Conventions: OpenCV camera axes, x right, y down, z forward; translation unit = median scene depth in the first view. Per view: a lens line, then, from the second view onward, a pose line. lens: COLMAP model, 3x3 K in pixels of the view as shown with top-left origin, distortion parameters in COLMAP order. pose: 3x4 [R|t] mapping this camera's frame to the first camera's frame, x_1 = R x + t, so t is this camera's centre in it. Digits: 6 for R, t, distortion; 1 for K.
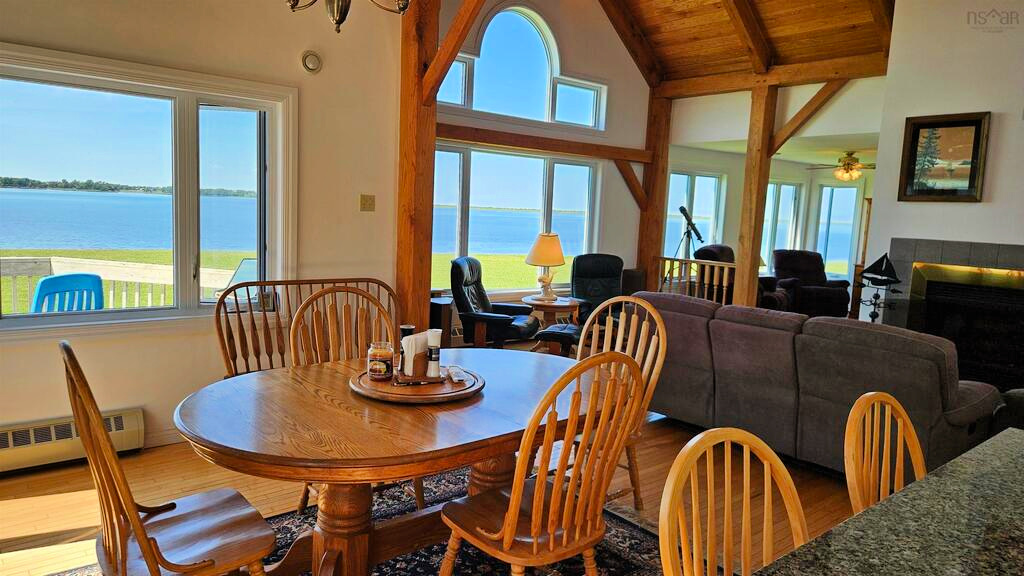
lens RADIAL K [[692.3, 0, 512.0], [0, 692.3, 288.0], [0, 0, 1]] dist [0.055097, -0.001469]
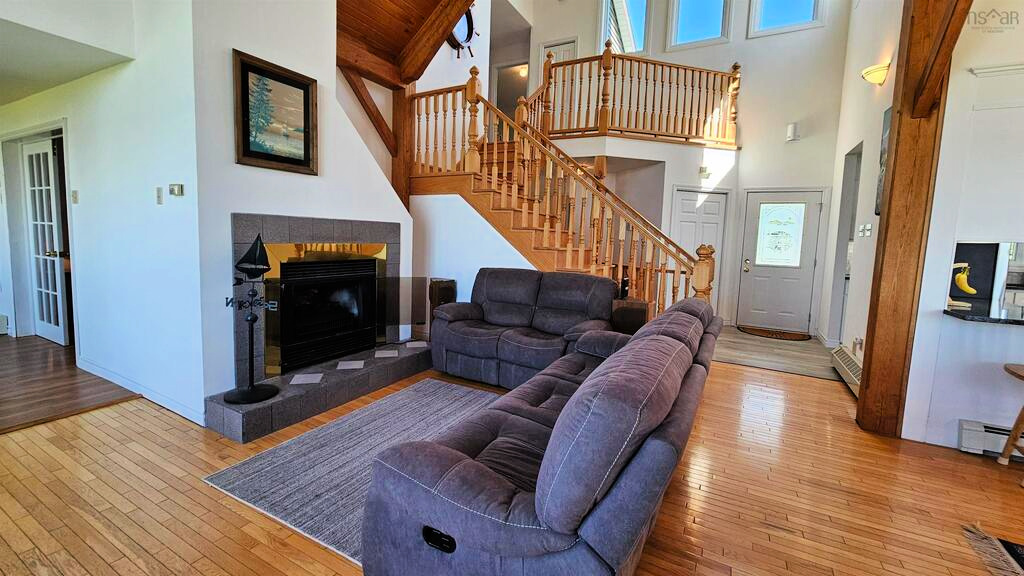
lens RADIAL K [[426.9, 0, 510.7], [0, 426.9, 276.4], [0, 0, 1]] dist [0.000220, -0.000017]
pose [[-0.349838, -0.148552, 0.924957, 0.009864], [0.058722, 0.981929, 0.179911, -0.071818], [-0.934968, 0.117255, -0.334793, 0.916591]]
